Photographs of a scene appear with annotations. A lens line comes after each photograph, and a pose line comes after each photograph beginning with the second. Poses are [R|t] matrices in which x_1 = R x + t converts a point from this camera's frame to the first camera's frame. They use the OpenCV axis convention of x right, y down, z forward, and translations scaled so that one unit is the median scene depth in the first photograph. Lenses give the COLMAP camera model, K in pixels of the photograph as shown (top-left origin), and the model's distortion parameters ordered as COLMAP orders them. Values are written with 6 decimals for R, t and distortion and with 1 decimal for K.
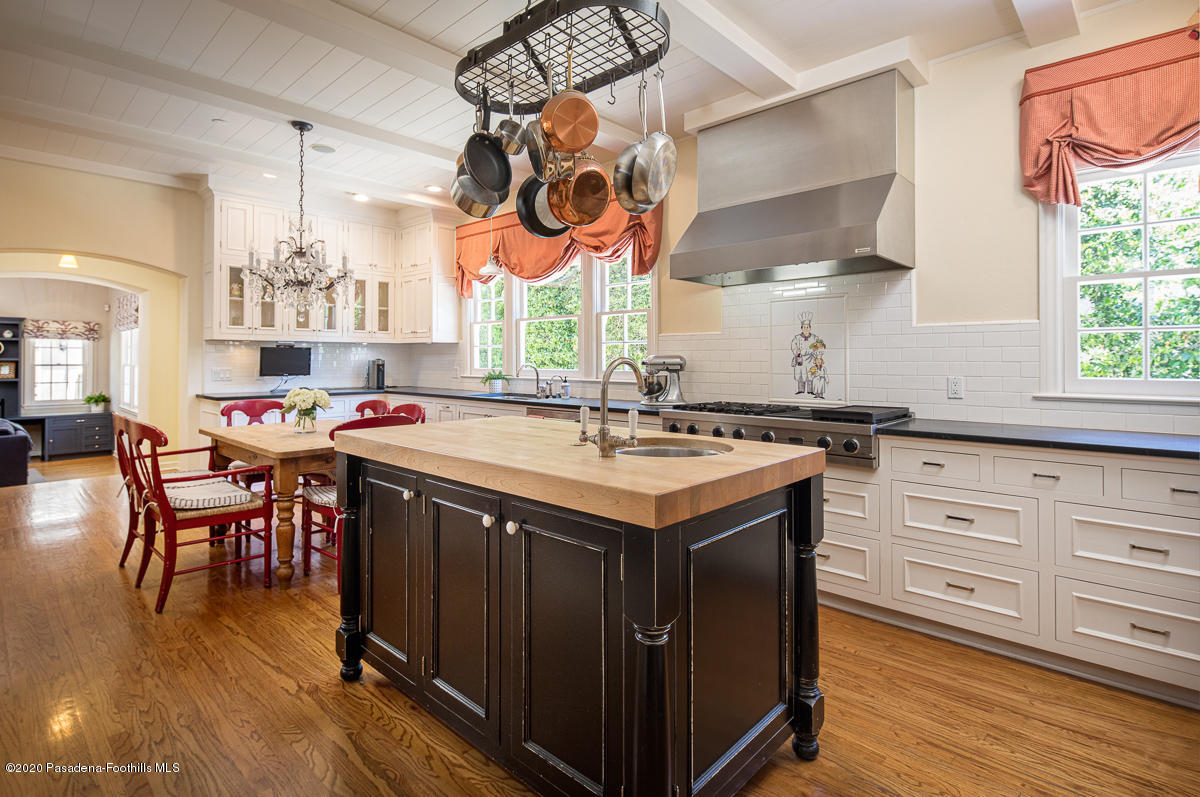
lens RADIAL K [[590.1, 0, 594.0], [0, 590.1, 354.9], [0, 0, 1]] dist [0.002702, -0.000180]
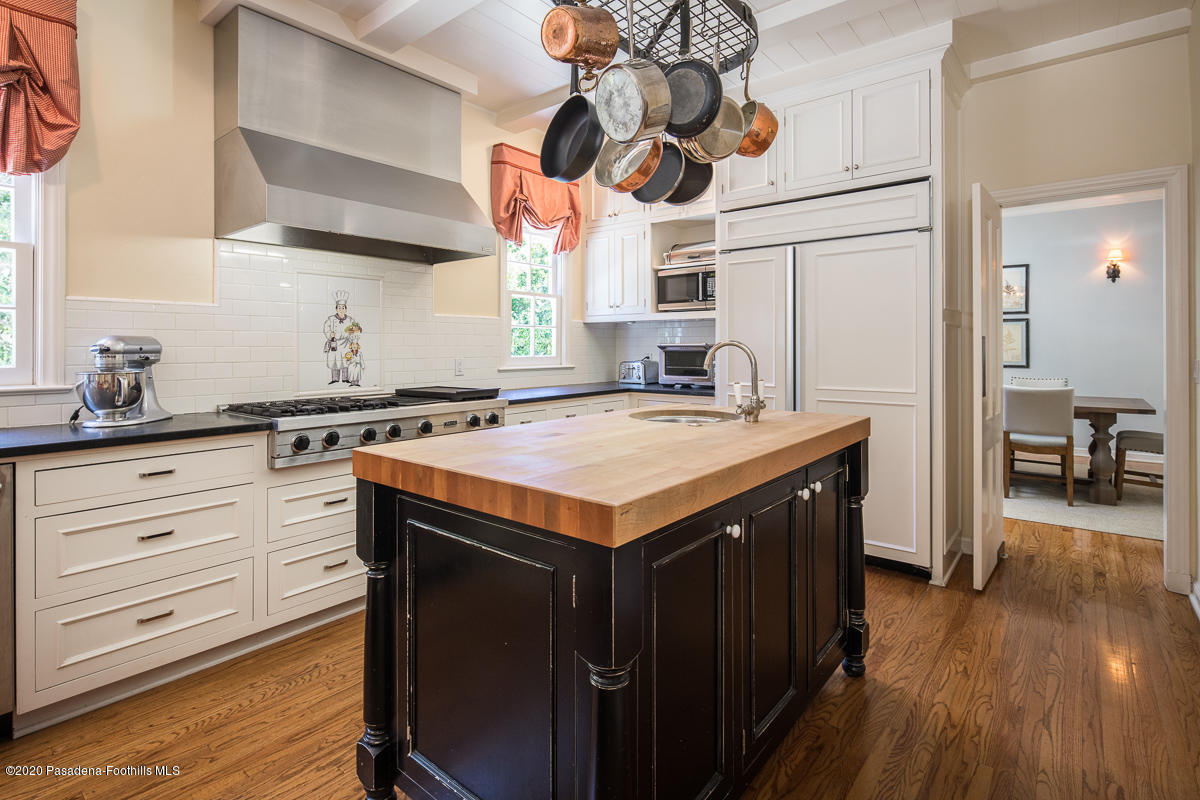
lens RADIAL K [[590.1, 0, 603.6], [0, 590.1, 347.0], [0, 0, 1]] dist [0.002702, -0.000180]
pose [[-0.081214, -0.002396, 0.996694, -0.565168], [-0.007580, 0.999970, 0.001786, 0.007473], [-0.996668, -0.007410, -0.081229, 0.680078]]
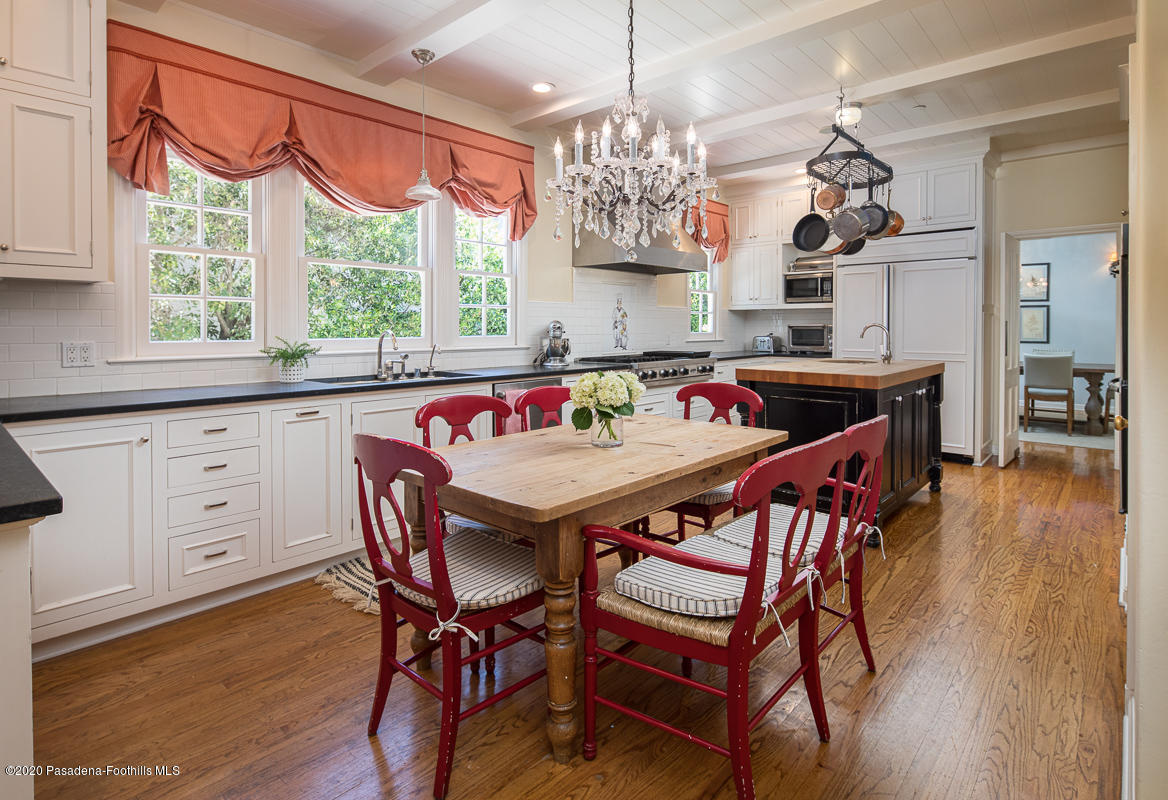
lens RADIAL K [[598.2, 0, 600.6], [0, 598.2, 335.3], [0, 0, 1]] dist [-0.003176, 0.000217]
pose [[-0.038445, -0.017736, 0.999103, -1.180745], [-0.009070, 0.999807, 0.017399, 0.008828], [-0.999220, -0.008393, -0.038598, 1.111972]]
